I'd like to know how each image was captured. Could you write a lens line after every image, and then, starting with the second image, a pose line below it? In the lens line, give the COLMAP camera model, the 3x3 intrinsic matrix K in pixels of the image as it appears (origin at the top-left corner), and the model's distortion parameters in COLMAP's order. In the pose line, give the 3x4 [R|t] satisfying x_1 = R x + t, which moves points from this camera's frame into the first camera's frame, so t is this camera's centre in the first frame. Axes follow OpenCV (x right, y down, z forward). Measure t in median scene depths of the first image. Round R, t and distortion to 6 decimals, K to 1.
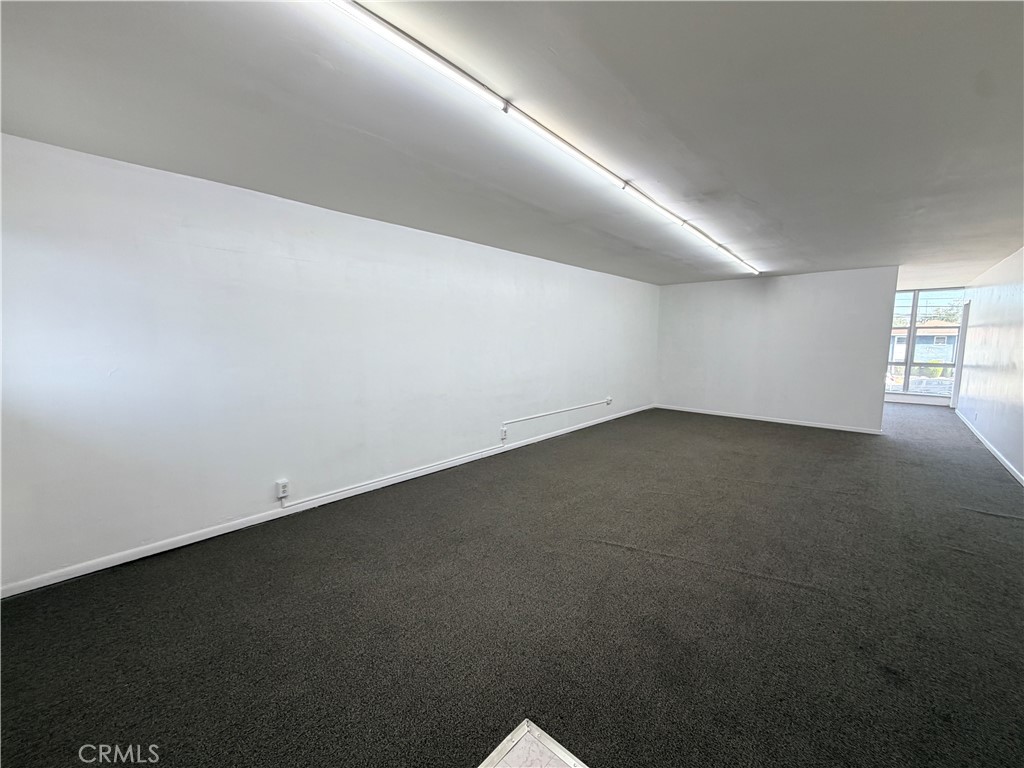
lens RADIAL K [[406.3, 0, 512.0], [0, 406.3, 384.0], [0, 0, 1]] dist [-0.005665, -0.000133]
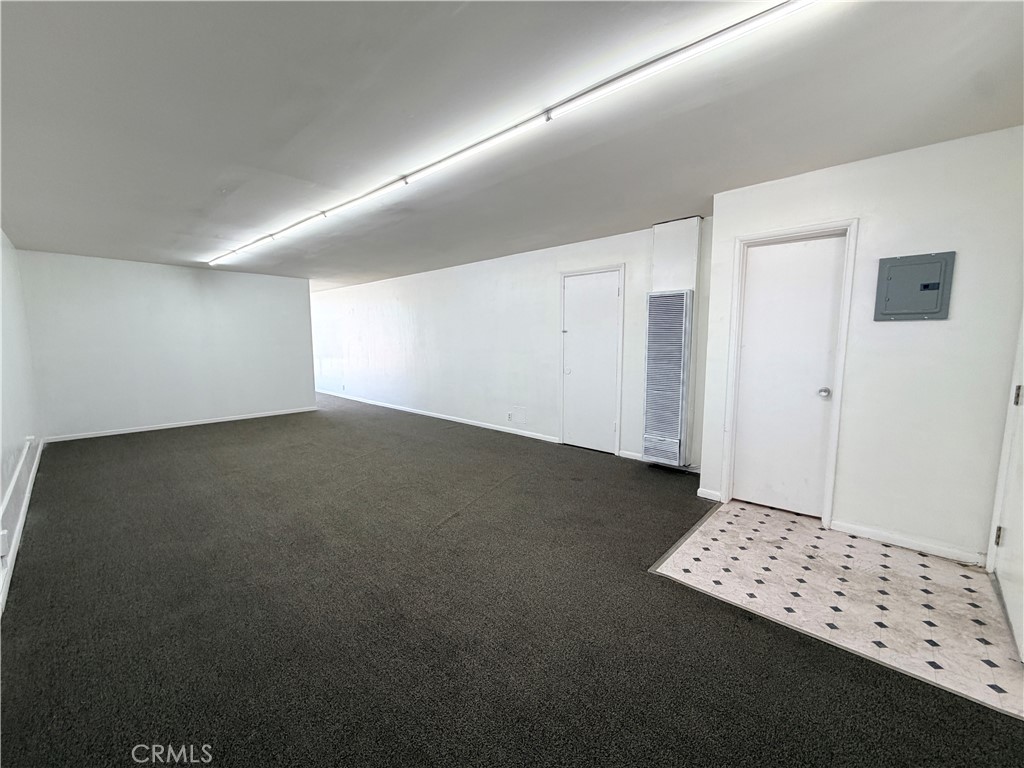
lens RADIAL K [[406.3, 0, 512.0], [0, 406.3, 384.0], [0, 0, 1]] dist [-0.005665, -0.000133]
pose [[0.014914, -0.113715, 0.993402, -0.350389], [0.113432, 0.987291, 0.111312, -0.029458], [-0.993434, 0.111024, 0.027624, 0.337609]]
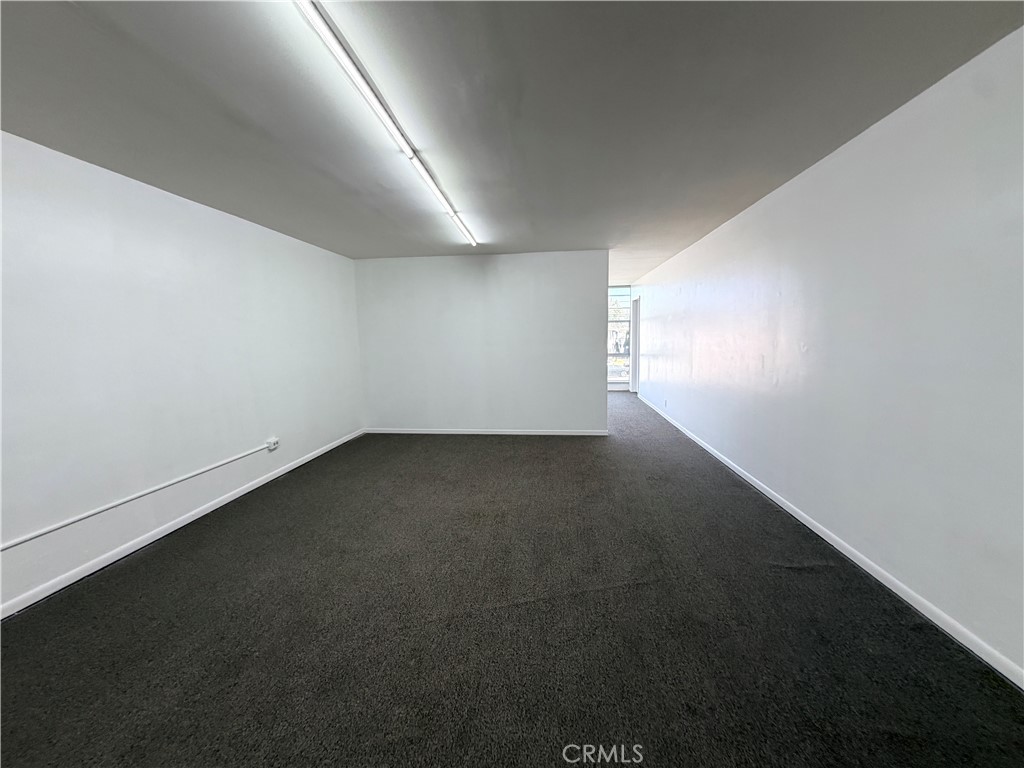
lens RADIAL K [[406.3, 0, 512.0], [0, 406.3, 384.0], [0, 0, 1]] dist [-0.005665, -0.000133]
pose [[0.803134, -0.087832, 0.589288, 0.206154], [0.090844, 0.995562, 0.024576, -0.030918], [-0.588832, 0.033796, 0.807549, 0.381000]]
